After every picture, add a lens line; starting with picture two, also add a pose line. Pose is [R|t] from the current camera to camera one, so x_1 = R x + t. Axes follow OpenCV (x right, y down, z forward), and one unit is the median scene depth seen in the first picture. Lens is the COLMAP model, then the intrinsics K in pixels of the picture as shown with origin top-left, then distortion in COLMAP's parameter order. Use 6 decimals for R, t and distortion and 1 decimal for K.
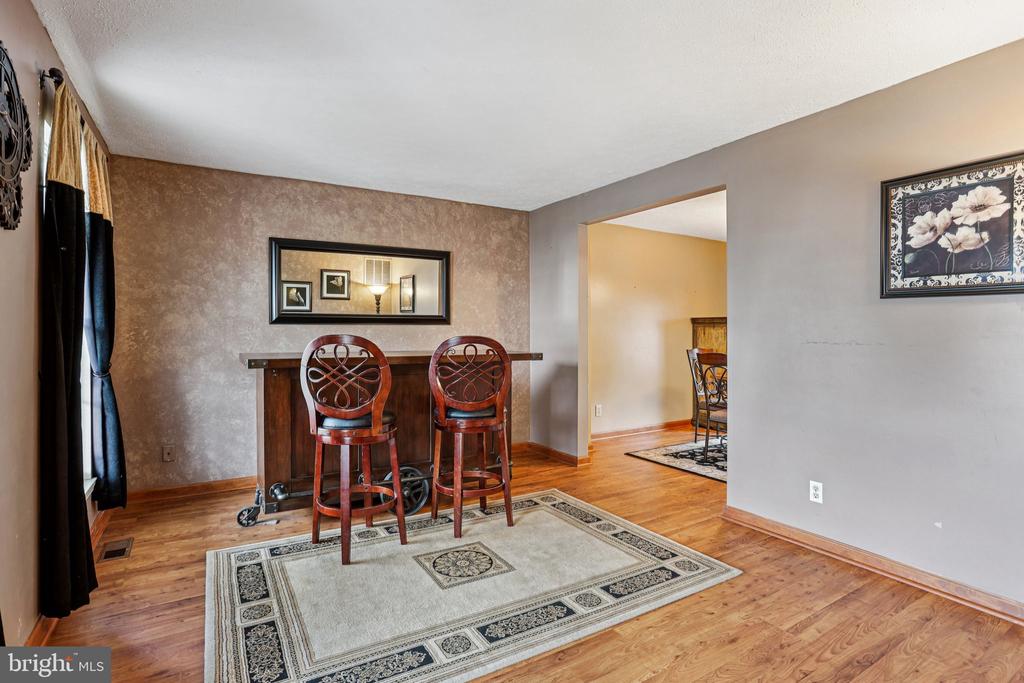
lens RADIAL K [[505.5, 0, 507.2], [0, 505.5, 327.7], [0, 0, 1]] dist [-0.084968, 0.032821]
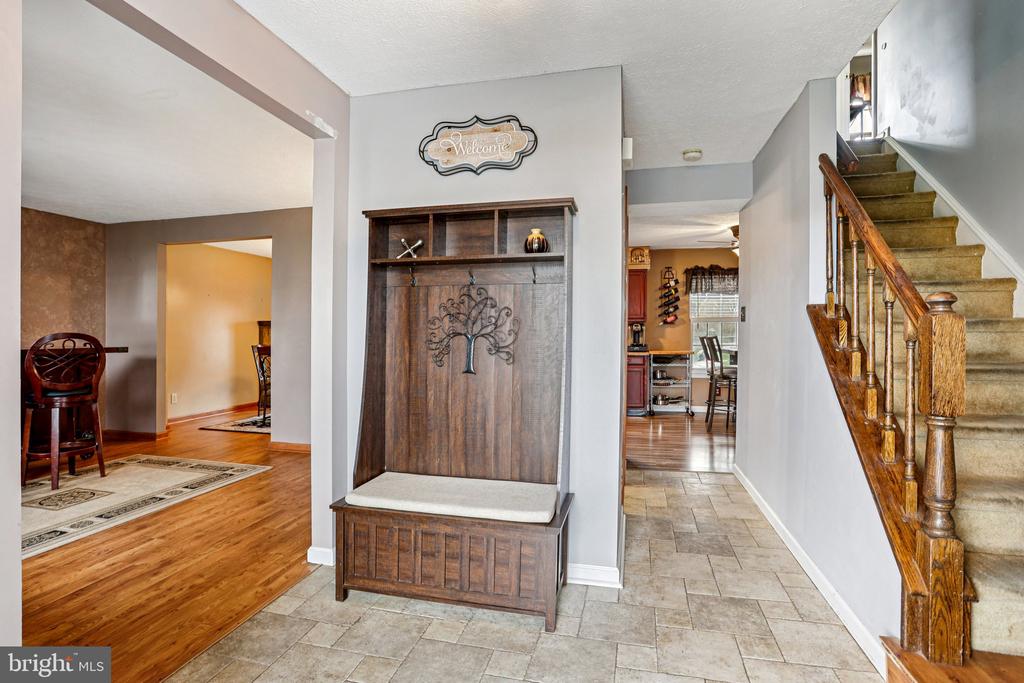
lens RADIAL K [[505.5, 0, 507.2], [0, 505.5, 327.7], [0, 0, 1]] dist [-0.084968, 0.032821]
pose [[0.706458, 0.007129, 0.707719, -0.101452], [-0.004435, 0.999974, -0.005645, 0.001911], [-0.707741, 0.000850, 0.706471, -0.469453]]
